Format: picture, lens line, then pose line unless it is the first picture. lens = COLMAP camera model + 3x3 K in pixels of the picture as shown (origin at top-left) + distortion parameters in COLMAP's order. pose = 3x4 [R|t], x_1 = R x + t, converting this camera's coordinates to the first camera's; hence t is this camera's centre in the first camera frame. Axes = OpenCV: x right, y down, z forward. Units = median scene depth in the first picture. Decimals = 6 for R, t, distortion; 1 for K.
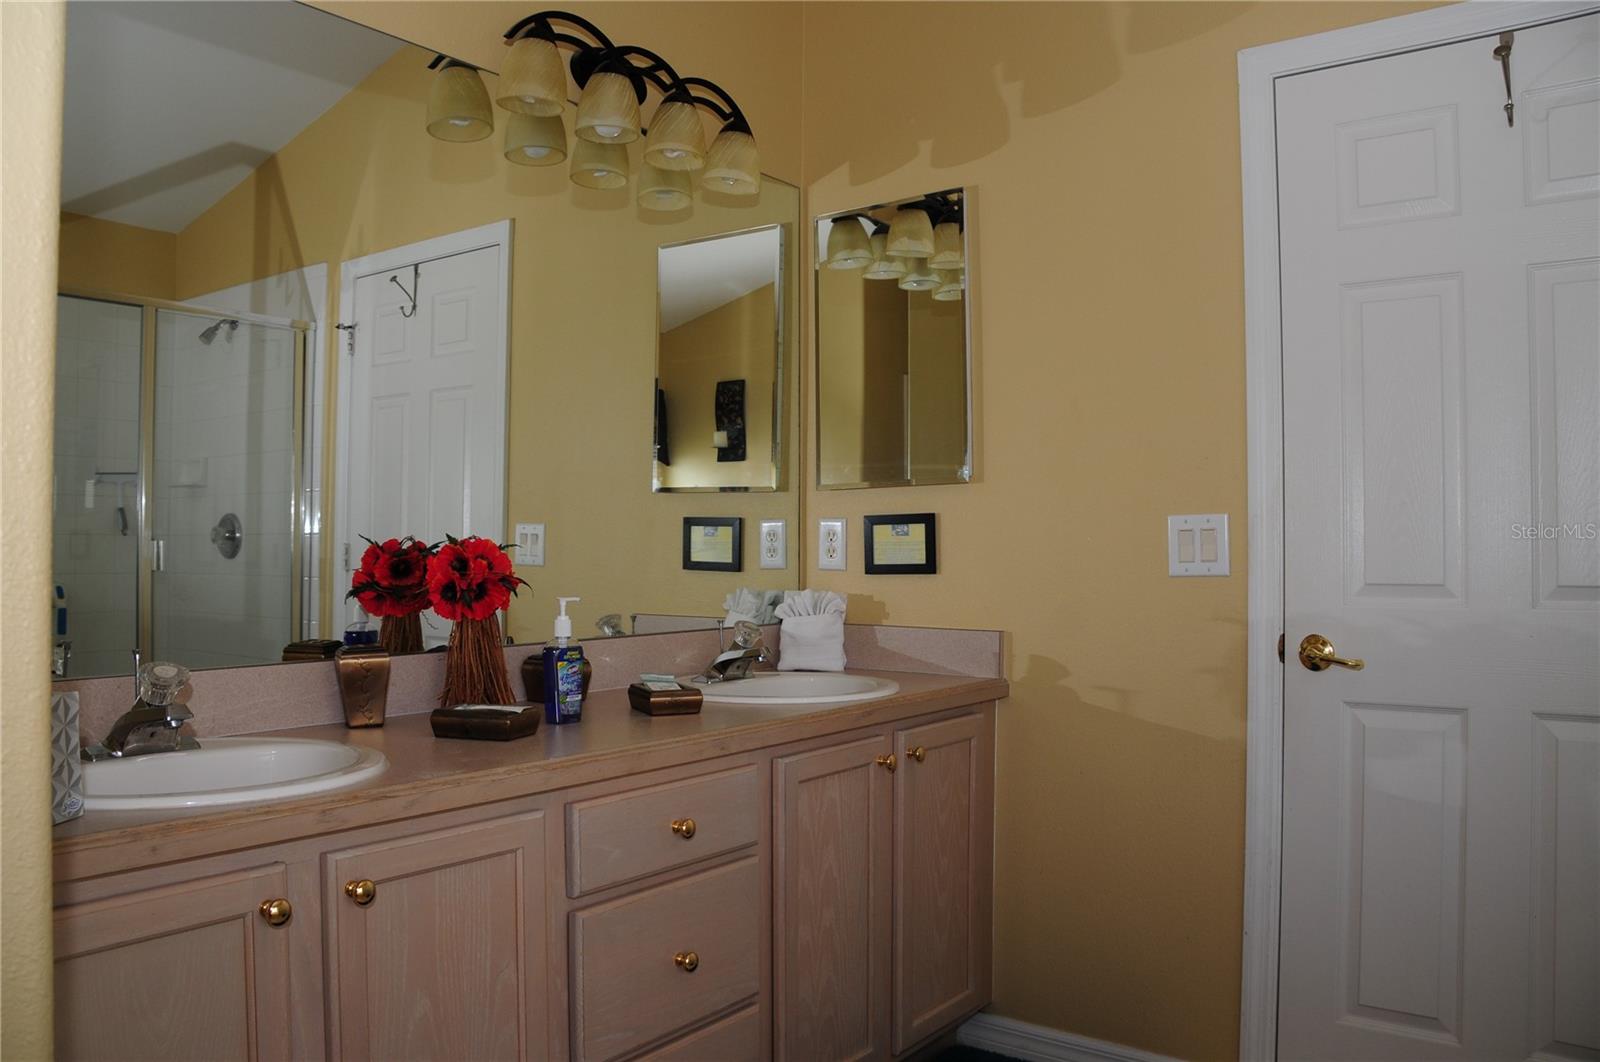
lens RADIAL K [[1245.1, 0, 800.0], [0, 1245.1, 531.0], [0, 0, 1]] dist [-0.148755, 0.092663]
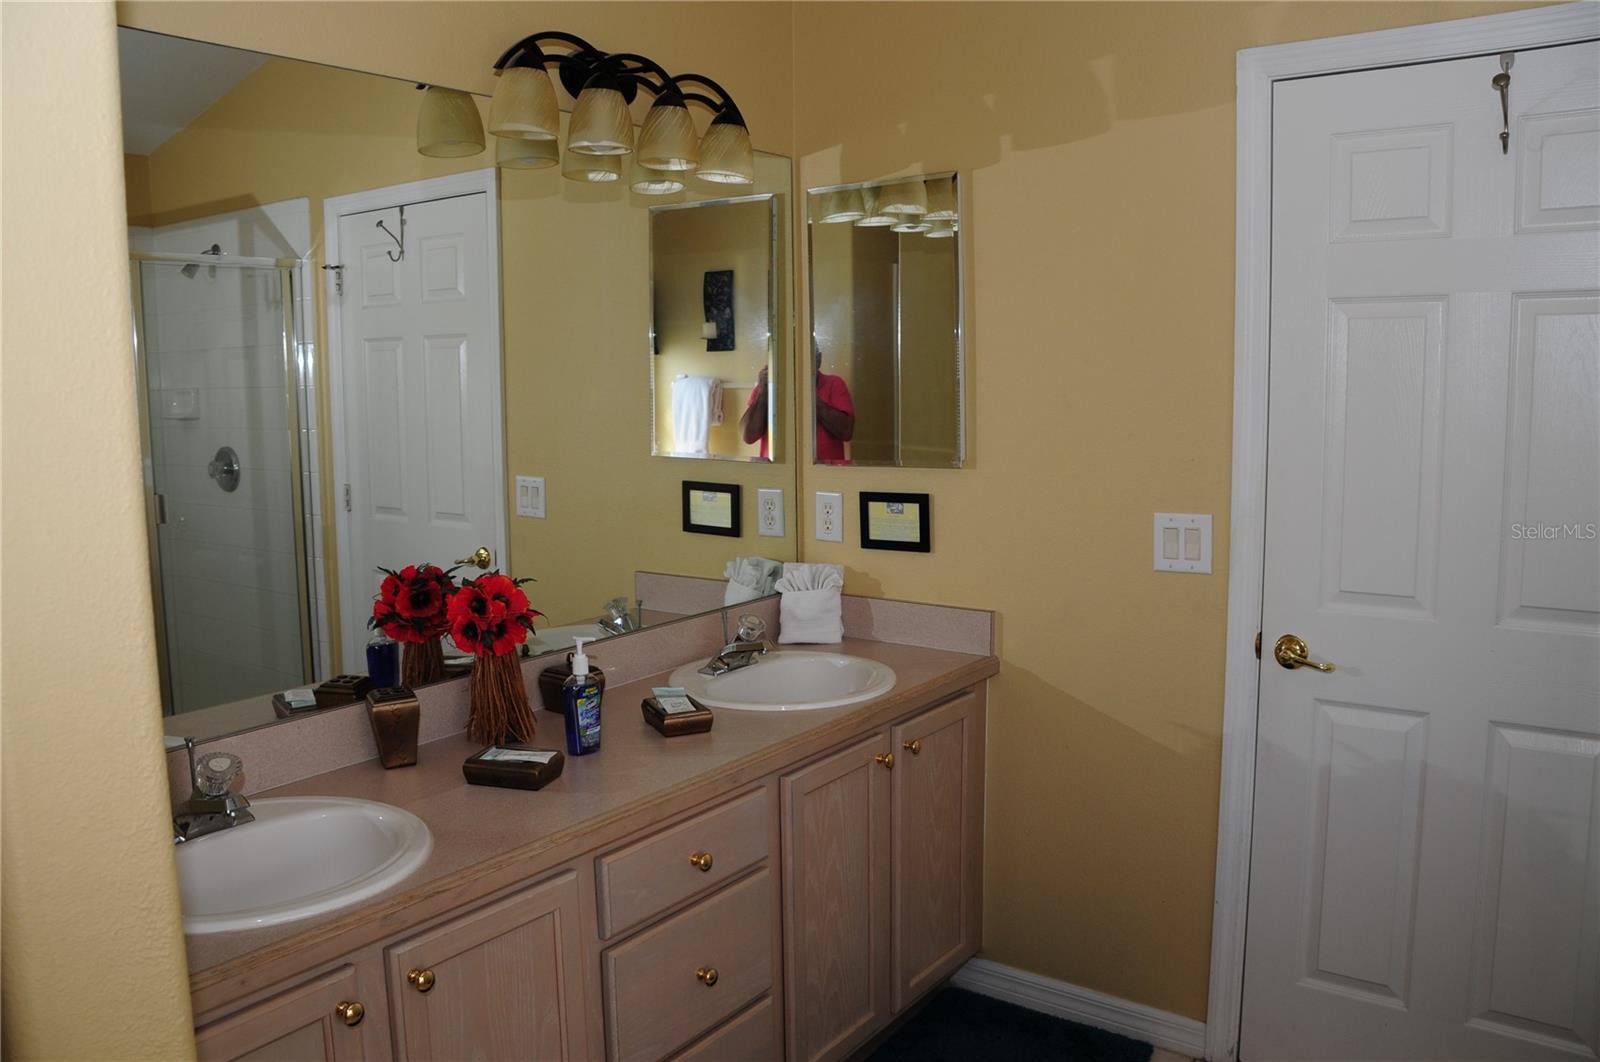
lens RADIAL K [[1255.6, 0, 800.0], [0, 1255.6, 531.0], [0, 0, 1]] dist [-0.142777, 0.091073]
pose [[0.999825, -0.016357, 0.009038, -0.009387], [0.014932, 0.990042, 0.139978, -0.153214], [-0.011238, -0.139819, 0.990113, -0.037239]]
